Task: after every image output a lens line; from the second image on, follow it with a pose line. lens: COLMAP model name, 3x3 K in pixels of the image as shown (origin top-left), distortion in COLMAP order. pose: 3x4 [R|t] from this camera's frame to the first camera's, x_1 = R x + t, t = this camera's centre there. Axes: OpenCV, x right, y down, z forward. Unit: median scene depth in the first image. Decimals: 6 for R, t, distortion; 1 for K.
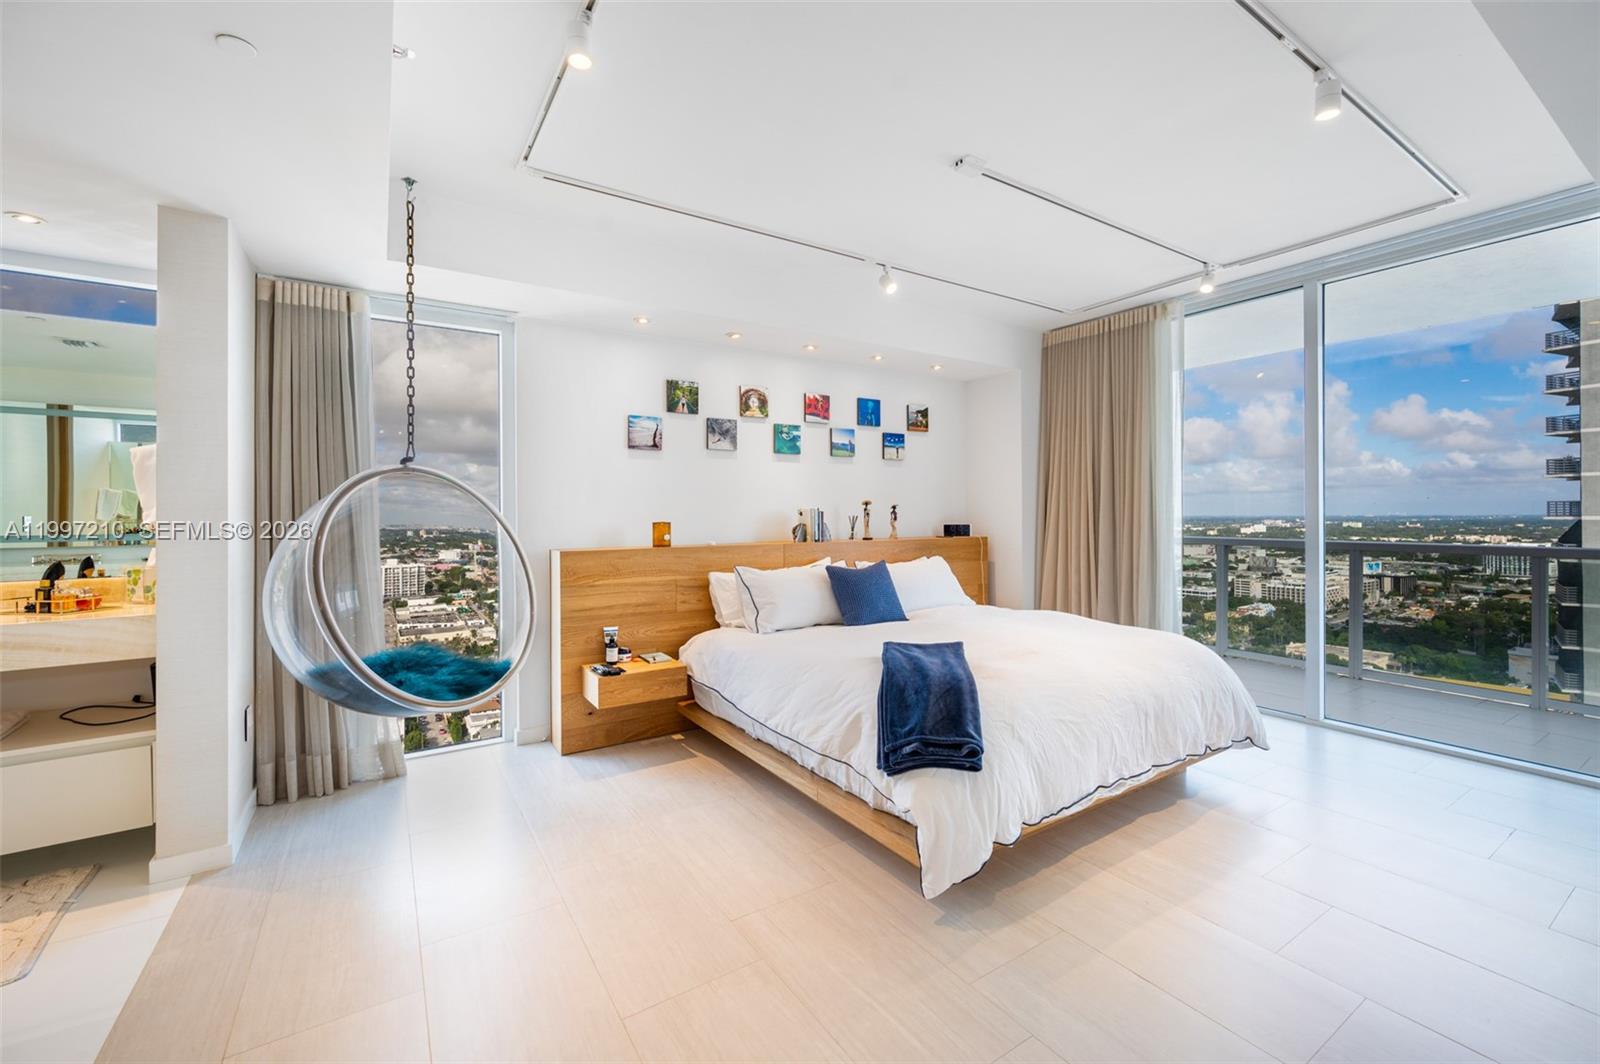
lens RADIAL K [[657.0, 0, 843.9], [0, 657.0, 512.9], [0, 0, 1]] dist [-0.002329, 0.000147]
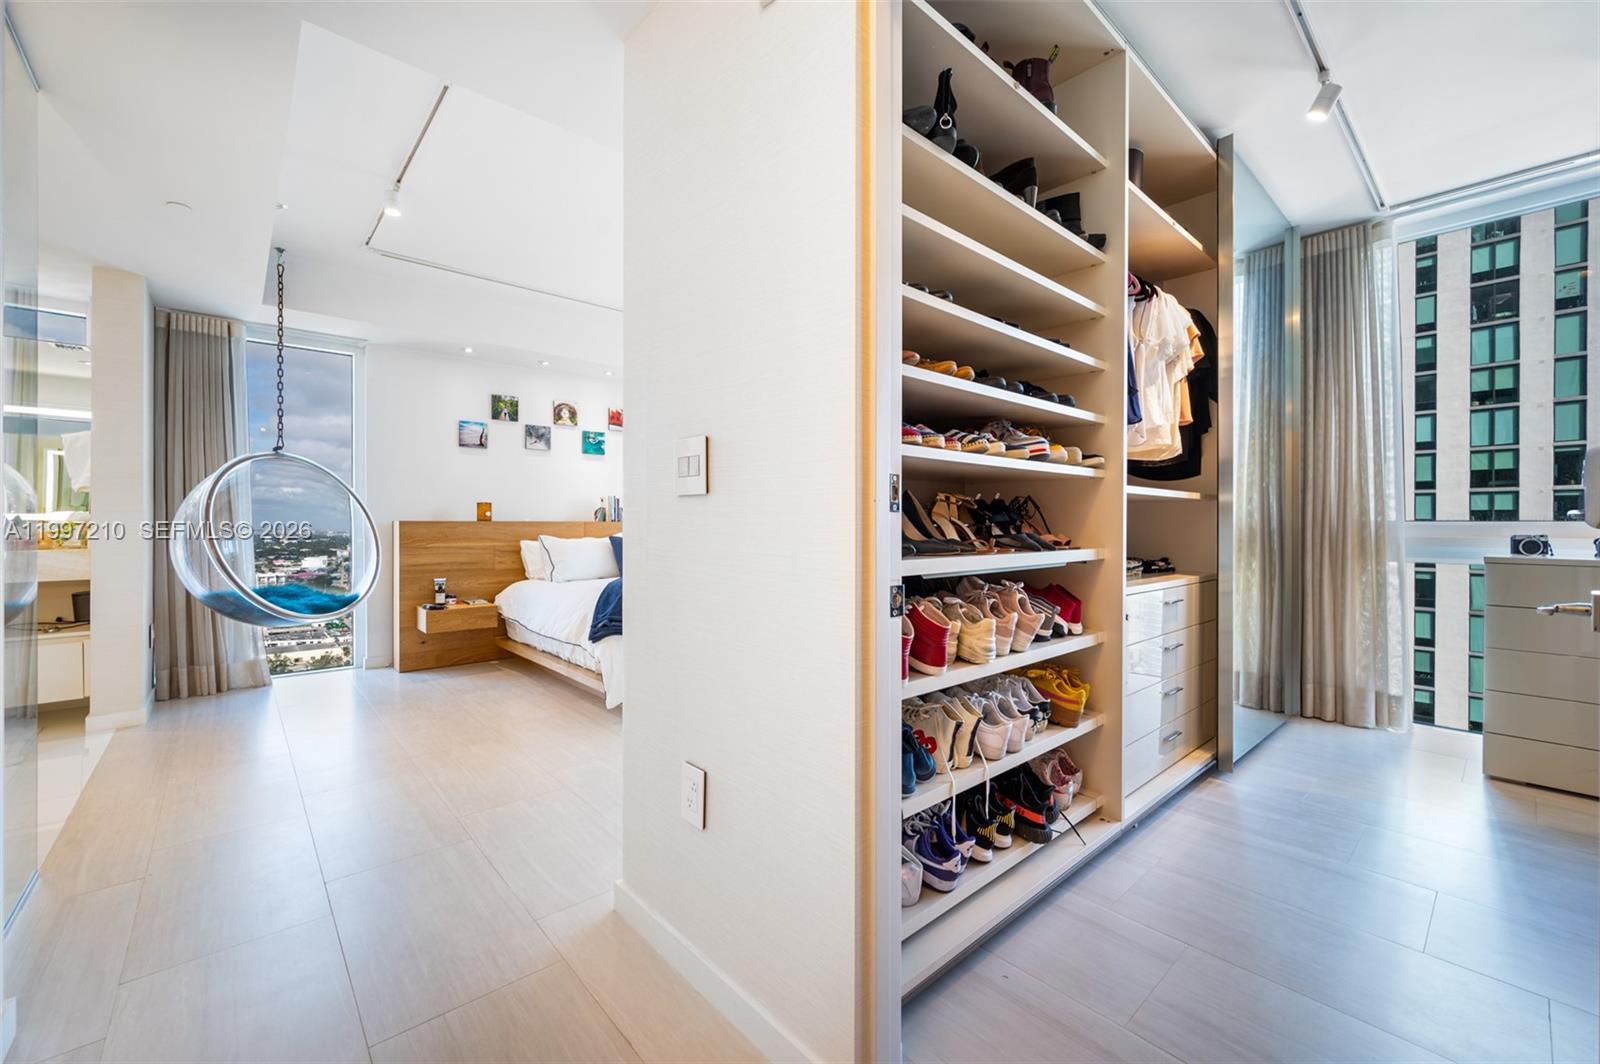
lens RADIAL K [[635.3, 0, 800.4], [0, 635.3, 527.1], [0, 0, 1]] dist [-0.000275, 0.000202]
pose [[0.993613, 0.011133, 0.112287, 0.215093], [-0.012187, 0.999888, 0.008704, 0.045194], [-0.112178, -0.010016, 0.993638, -0.347729]]
